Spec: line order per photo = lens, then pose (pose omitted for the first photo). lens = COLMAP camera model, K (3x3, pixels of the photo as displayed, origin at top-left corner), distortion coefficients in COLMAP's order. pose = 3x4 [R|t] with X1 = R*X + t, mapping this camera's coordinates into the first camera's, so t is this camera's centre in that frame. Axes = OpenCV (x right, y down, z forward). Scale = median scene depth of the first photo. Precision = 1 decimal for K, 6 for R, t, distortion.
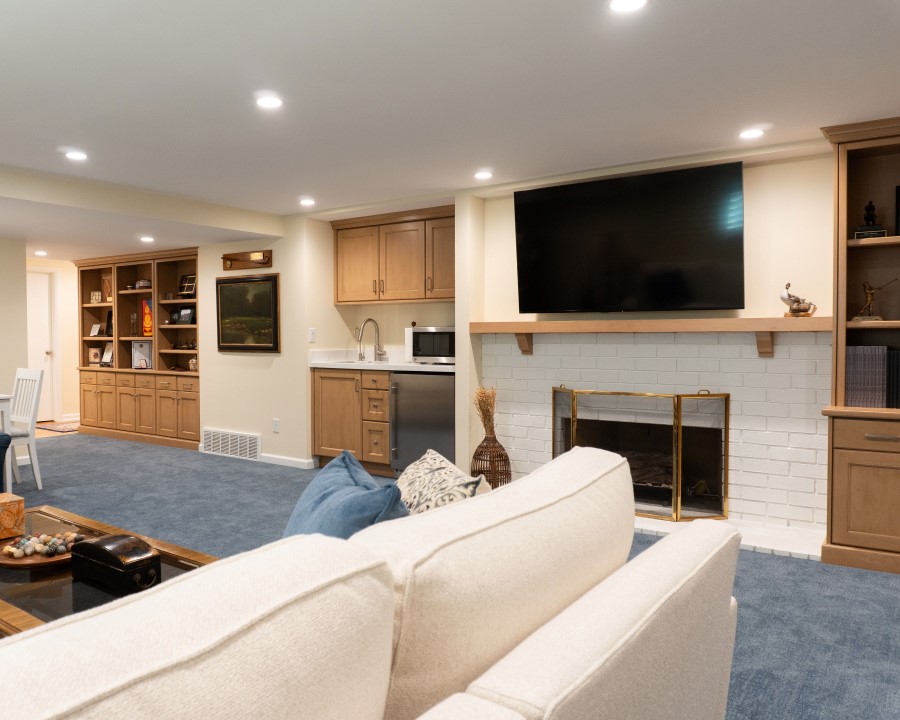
lens RADIAL K [[707.3, 0, 450.0], [0, 707.3, 360.0], [0, 0, 1]] dist [-0.004119, -0.000715]
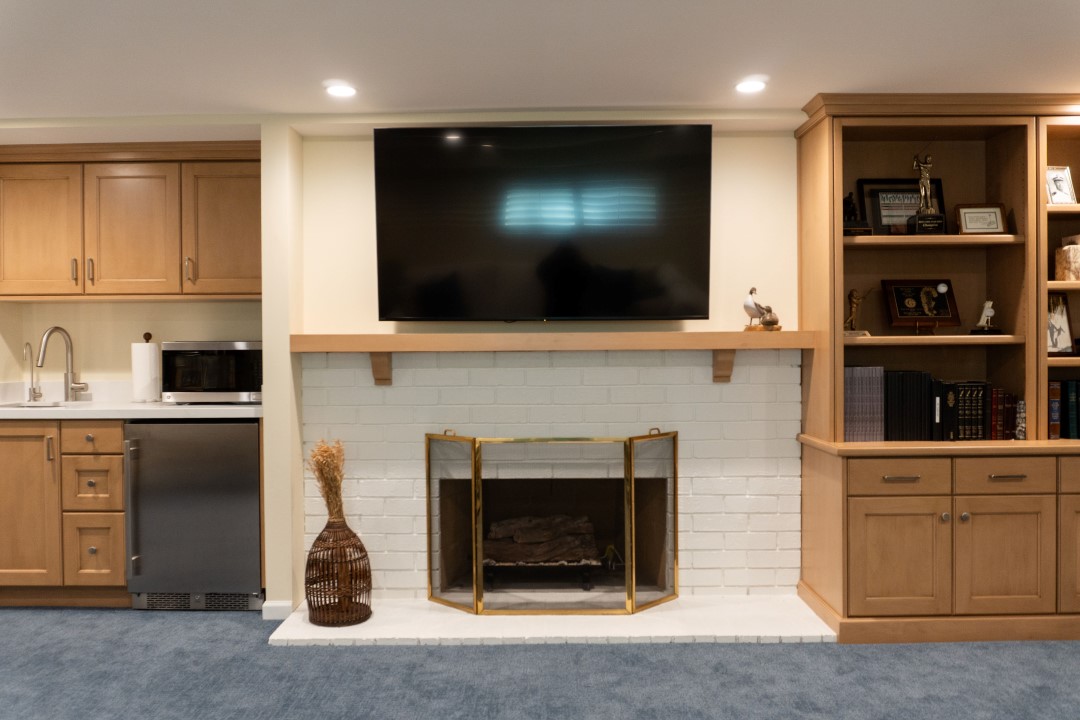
lens RADIAL K [[809.0, 0, 540.0], [0, 809.0, 360.0], [0, 0, 1]] dist [-0.005488, 0.000659]
pose [[0.837702, -0.010271, 0.546031, -0.178028], [0.022858, 0.999606, -0.016265, -0.015780], [-0.545649, 0.026106, 0.837607, 0.312395]]
